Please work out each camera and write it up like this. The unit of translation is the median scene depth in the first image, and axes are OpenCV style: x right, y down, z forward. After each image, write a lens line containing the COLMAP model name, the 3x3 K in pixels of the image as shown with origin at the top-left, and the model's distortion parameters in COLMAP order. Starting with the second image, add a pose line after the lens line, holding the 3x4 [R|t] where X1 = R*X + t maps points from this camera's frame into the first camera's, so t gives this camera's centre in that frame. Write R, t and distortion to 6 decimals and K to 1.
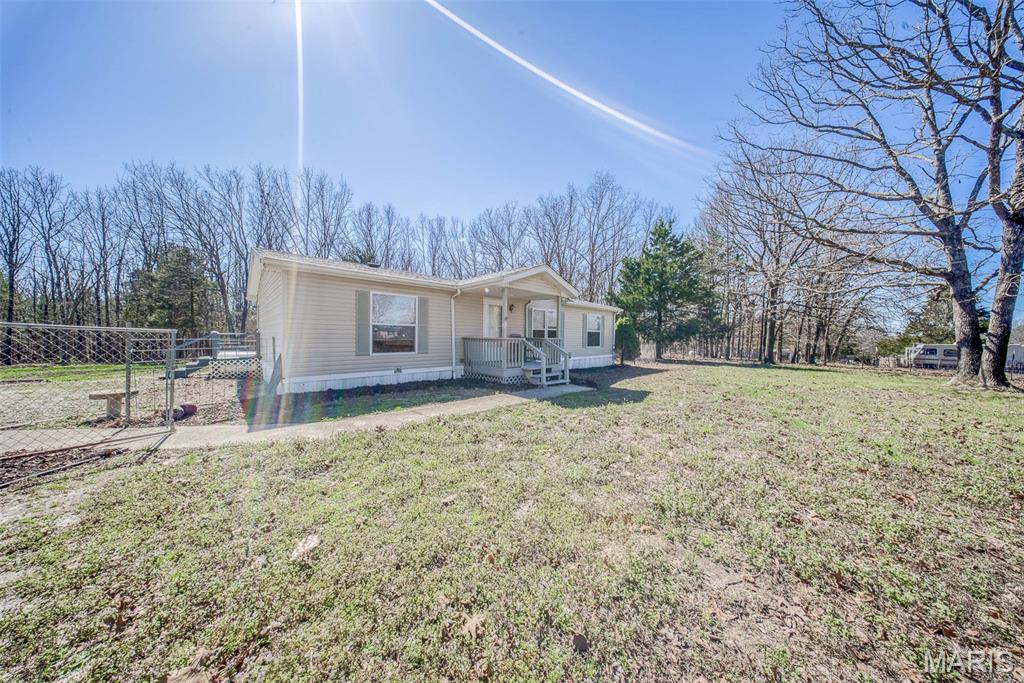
lens RADIAL K [[314.0, 0, 527.8], [0, 314.0, 336.5], [0, 0, 1]] dist [0.000534, -0.000048]
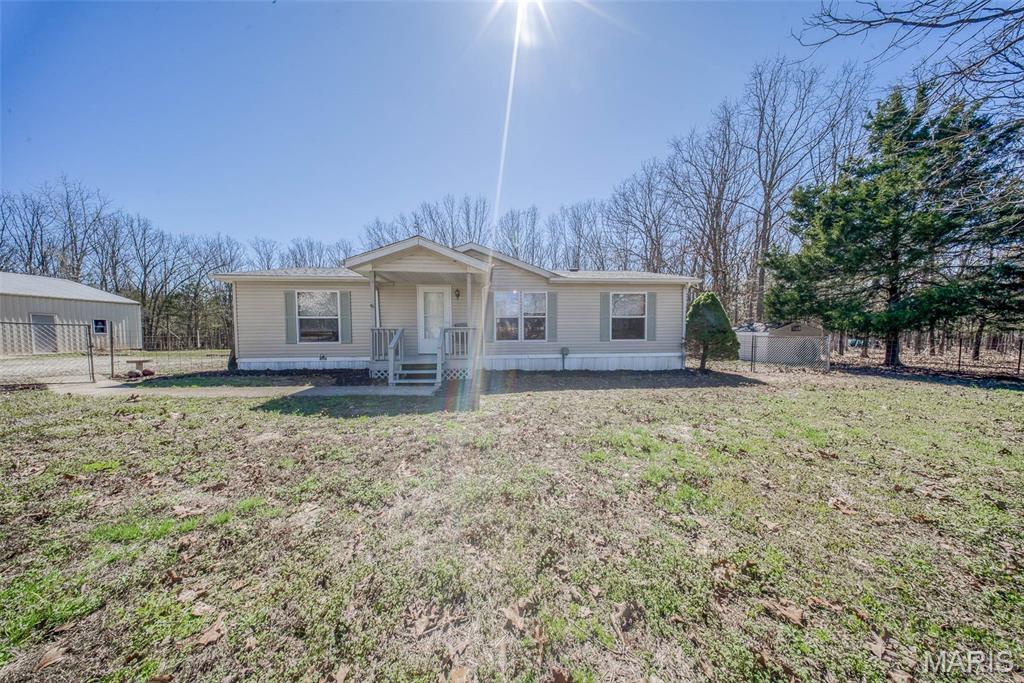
lens RADIAL K [[314.0, 0, 511.4], [0, 314.0, 342.9], [0, 0, 1]] dist [0.000534, -0.000048]
pose [[0.768779, 0.026807, -0.638952, 0.806004], [0.012035, 0.998338, 0.056366, -0.001657], [0.639401, -0.051023, 0.767179, 0.534329]]
